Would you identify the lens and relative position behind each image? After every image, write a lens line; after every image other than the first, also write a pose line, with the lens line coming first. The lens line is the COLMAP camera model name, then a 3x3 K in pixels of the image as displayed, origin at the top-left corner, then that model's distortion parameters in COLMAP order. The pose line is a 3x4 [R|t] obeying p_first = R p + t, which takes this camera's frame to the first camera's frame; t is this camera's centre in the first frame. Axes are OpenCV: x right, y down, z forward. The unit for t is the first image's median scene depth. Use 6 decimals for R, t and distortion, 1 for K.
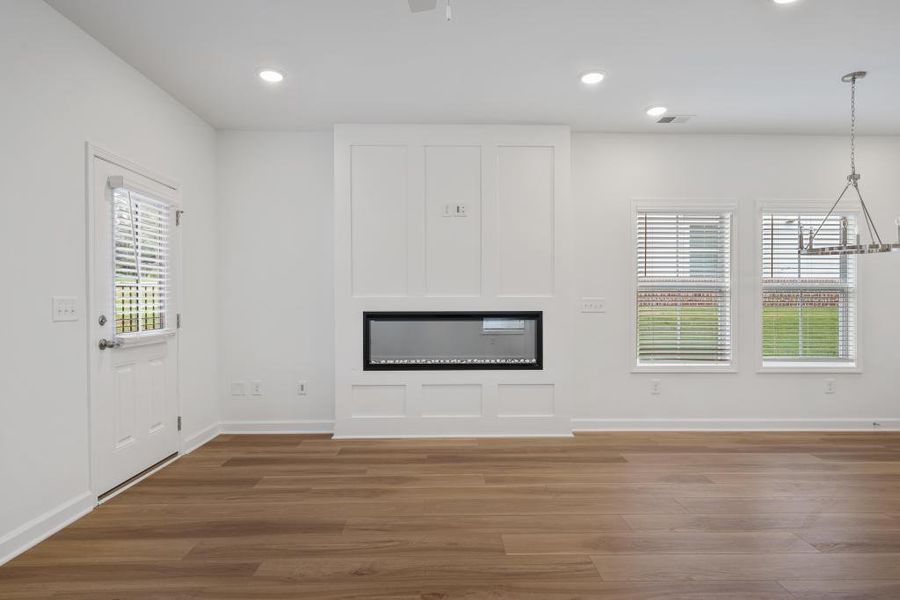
lens RADIAL K [[502.0, 0, 450.0], [0, 502.0, 300.0], [0, 0, 1]] dist [0.001688, 0.000532]
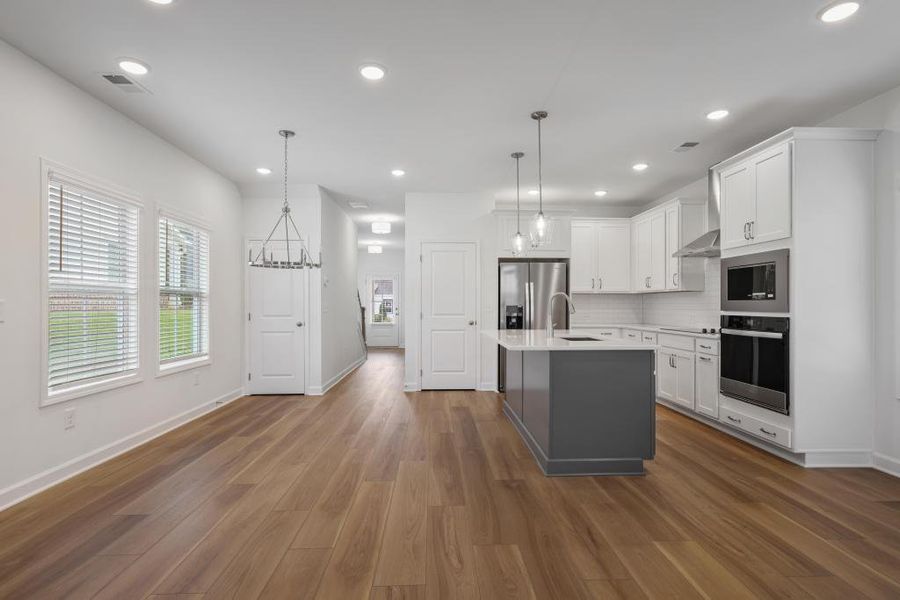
lens RADIAL K [[443.4, 0, 452.7], [0, 443.4, 302.9], [0, 0, 1]] dist [0.001518, 0.000333]
pose [[-0.025303, 0.003018, 0.999675, -0.283006], [-0.003774, 0.999988, -0.003114, -0.000723], [-0.999673, -0.003851, -0.025292, 0.465299]]
